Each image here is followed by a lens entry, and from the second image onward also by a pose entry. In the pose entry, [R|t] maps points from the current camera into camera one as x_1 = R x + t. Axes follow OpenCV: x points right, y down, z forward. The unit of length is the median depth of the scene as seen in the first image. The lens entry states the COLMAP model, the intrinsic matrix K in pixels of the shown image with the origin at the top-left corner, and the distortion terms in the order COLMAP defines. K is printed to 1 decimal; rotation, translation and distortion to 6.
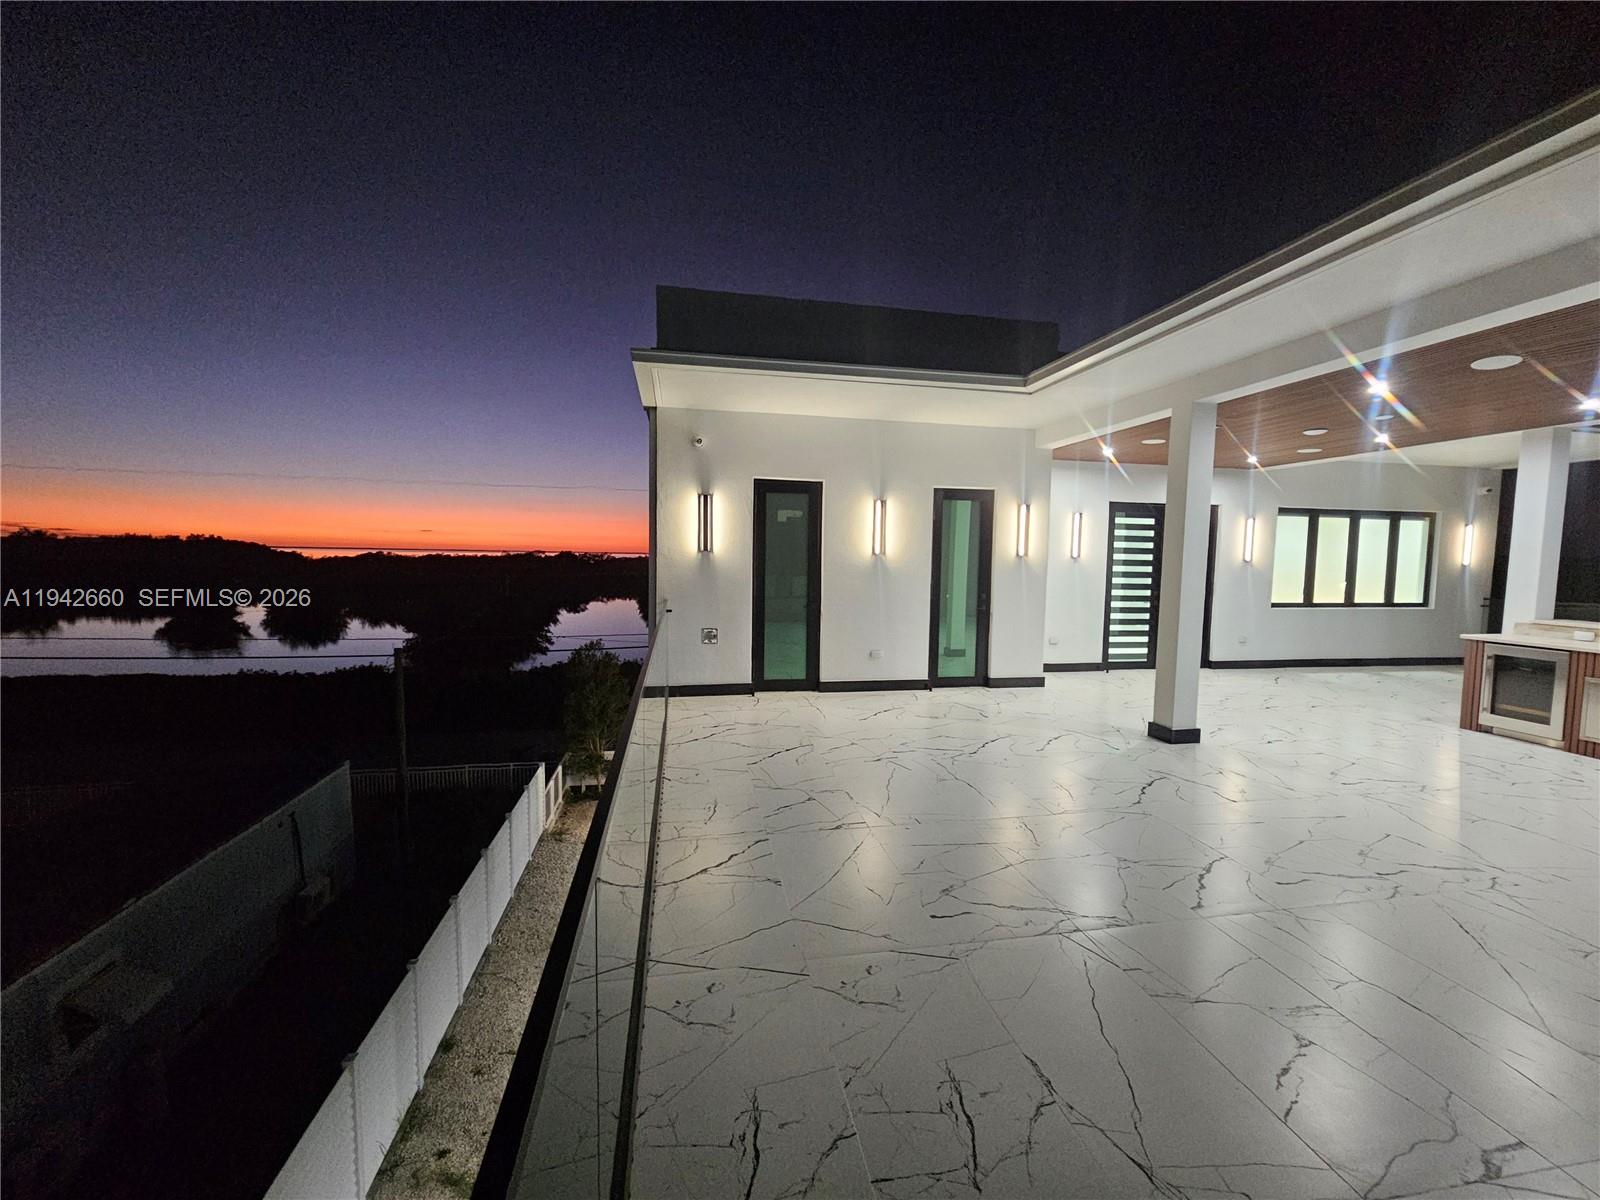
lens RADIAL K [[645.4, 0, 800.0], [0, 645.4, 600.0], [0, 0, 1]] dist [0.000006, -0.000101]
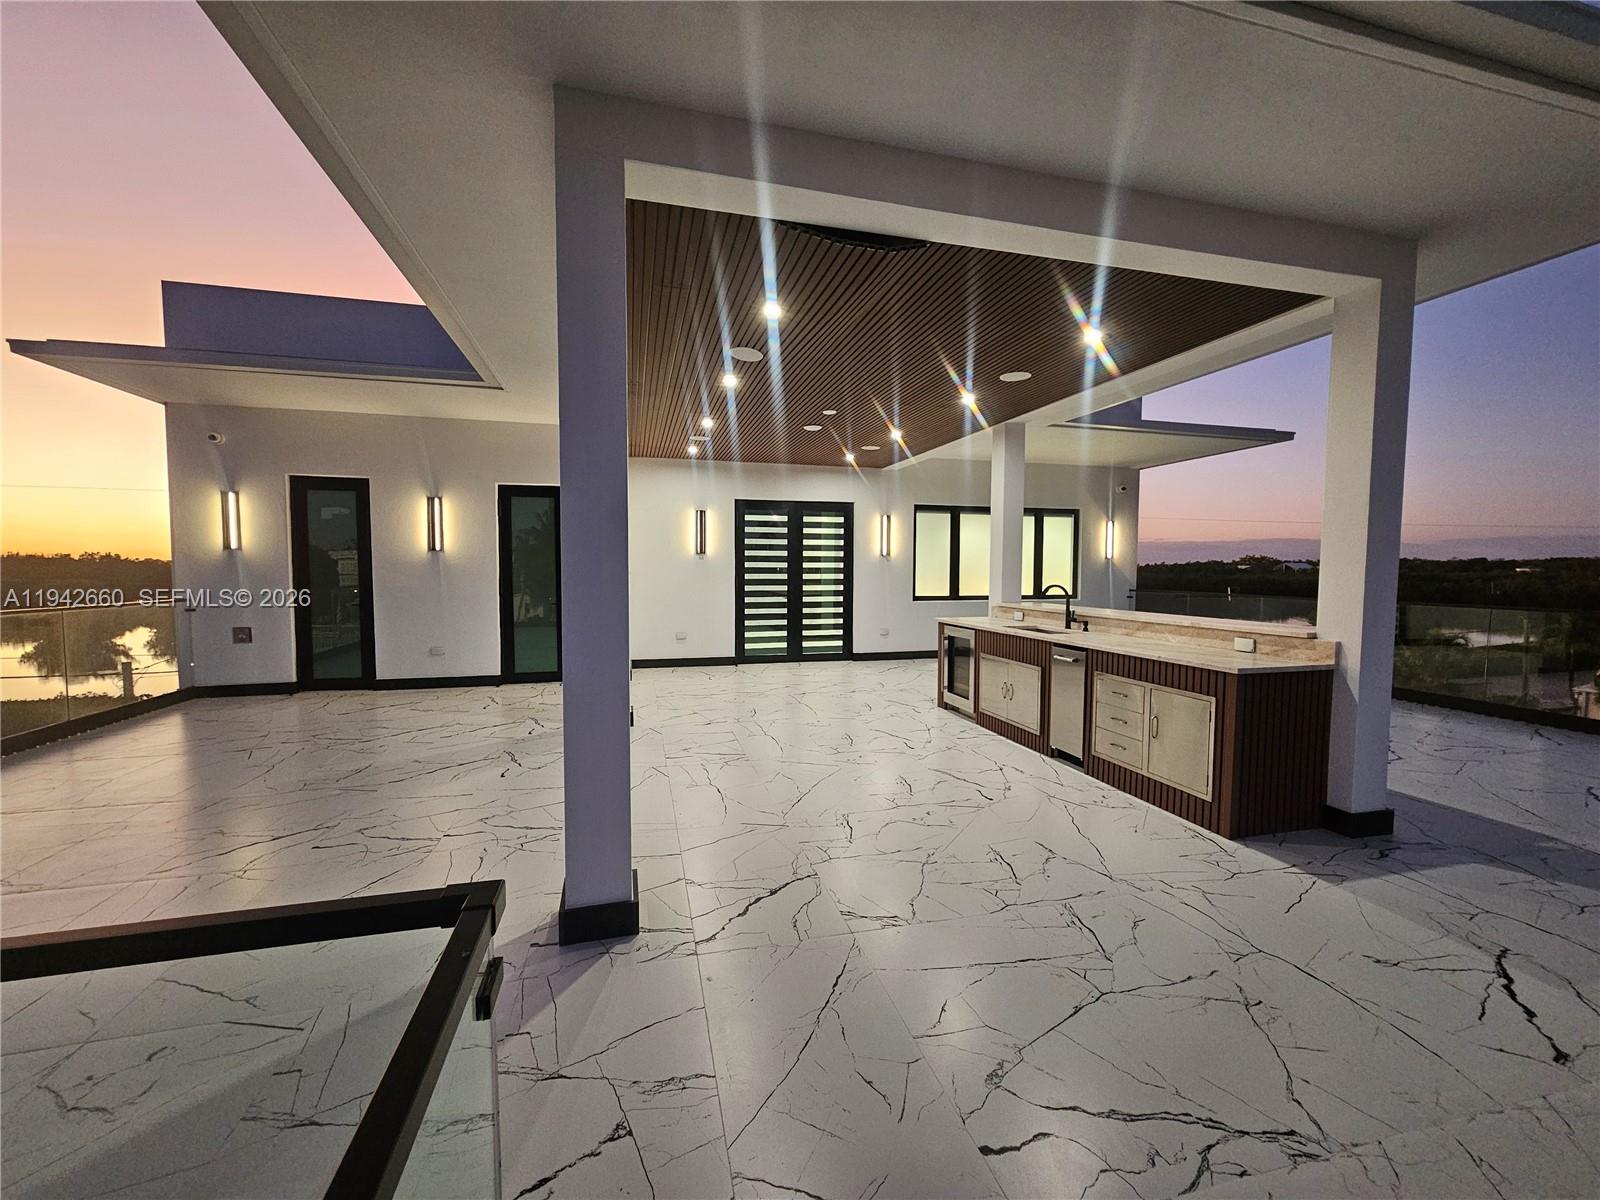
lens RADIAL K [[651.9, 0, 800.0], [0, 651.9, 600.0], [0, 0, 1]] dist [-0.022716, -0.000167]
pose [[0.997279, -0.015845, 0.071997, 0.420611], [0.017154, 0.999698, -0.017606, 0.022426], [-0.071696, 0.018794, 0.997249, -0.026239]]
